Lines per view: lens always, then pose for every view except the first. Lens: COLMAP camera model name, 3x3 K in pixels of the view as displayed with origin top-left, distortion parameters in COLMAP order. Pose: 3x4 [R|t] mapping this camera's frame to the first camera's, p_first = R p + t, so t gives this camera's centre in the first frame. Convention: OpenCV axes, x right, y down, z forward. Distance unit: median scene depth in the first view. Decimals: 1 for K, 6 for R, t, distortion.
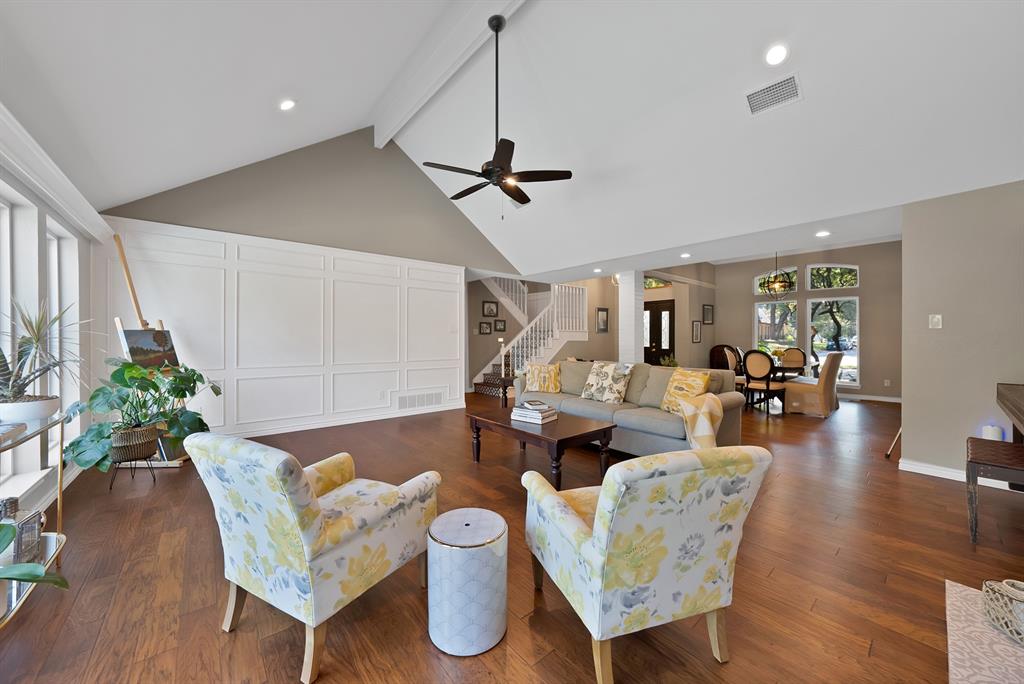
lens RADIAL K [[366.7, 0, 505.8], [0, 366.7, 342.1], [0, 0, 1]] dist [-0.001075, -0.000084]
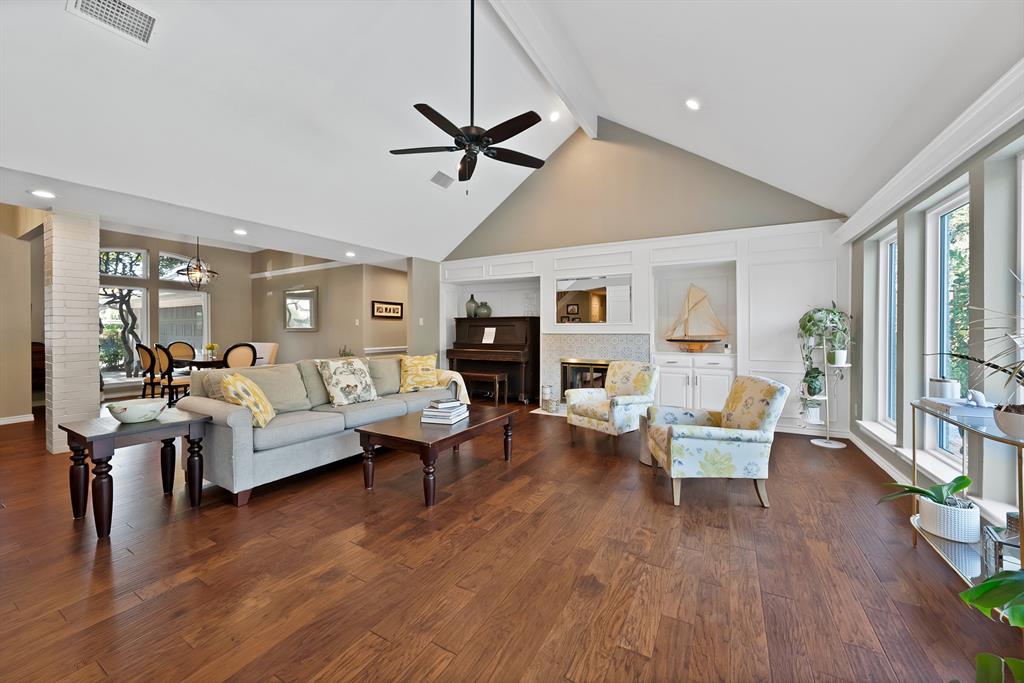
lens RADIAL K [[374.1, 0, 506.7], [0, 374.1, 332.7], [0, 0, 1]] dist [-0.000115, -0.000063]
pose [[-0.339685, -0.005045, 0.940526, -0.881715], [0.006890, 0.999945, 0.007852, -0.013337], [-0.940514, 0.009148, -0.339631, 1.209187]]
